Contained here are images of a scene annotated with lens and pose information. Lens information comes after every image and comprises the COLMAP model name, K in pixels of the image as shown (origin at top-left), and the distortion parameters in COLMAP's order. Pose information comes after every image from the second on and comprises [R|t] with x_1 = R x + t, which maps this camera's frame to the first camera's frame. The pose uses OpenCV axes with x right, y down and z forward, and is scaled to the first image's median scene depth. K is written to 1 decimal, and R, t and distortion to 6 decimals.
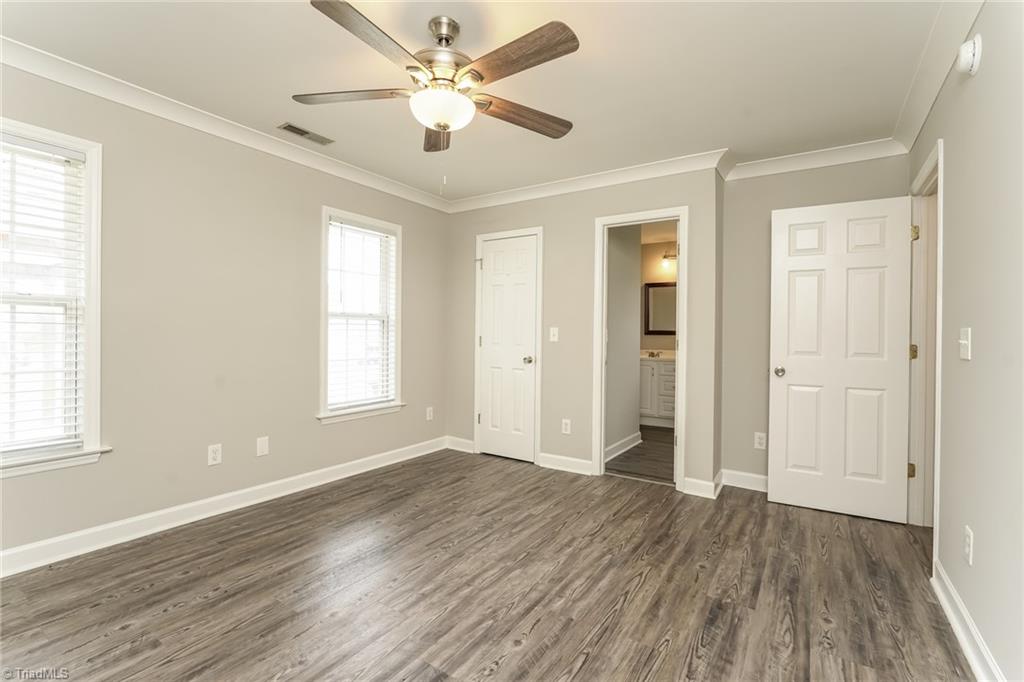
lens RADIAL K [[460.0, 0, 511.4], [0, 460.0, 334.7], [0, 0, 1]] dist [-0.023473, 0.010208]
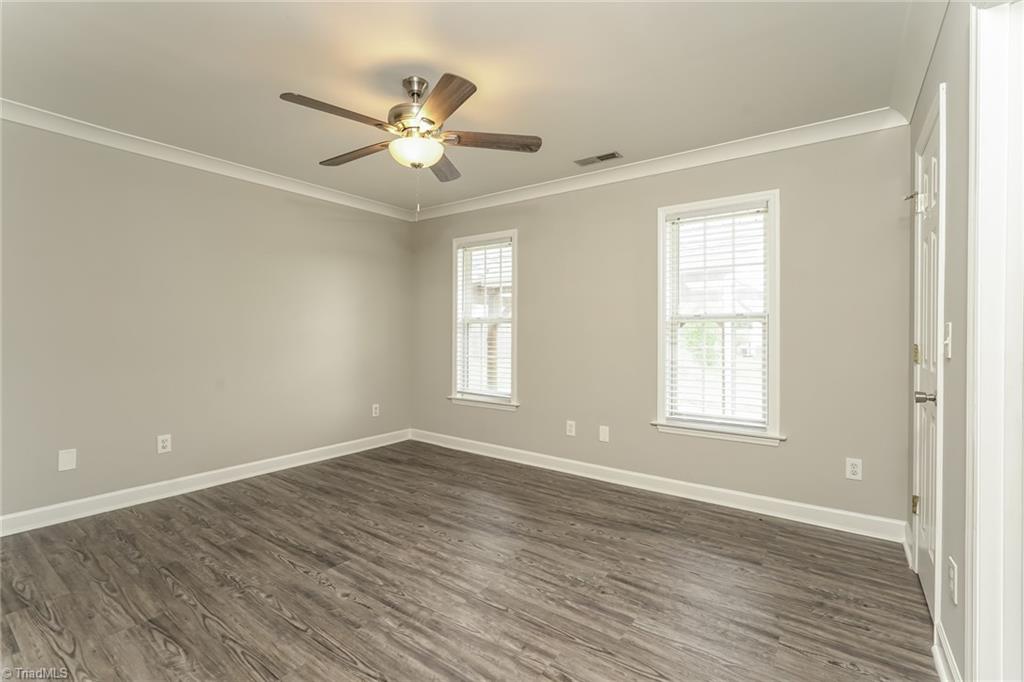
lens RADIAL K [[460.0, 0, 511.4], [0, 460.0, 334.7], [0, 0, 1]] dist [-0.023473, 0.010208]
pose [[-0.045455, -0.011814, -0.998897, 0.740326], [-0.009682, 0.999888, -0.011386, 0.005024], [0.998919, 0.009154, -0.045564, 0.922977]]
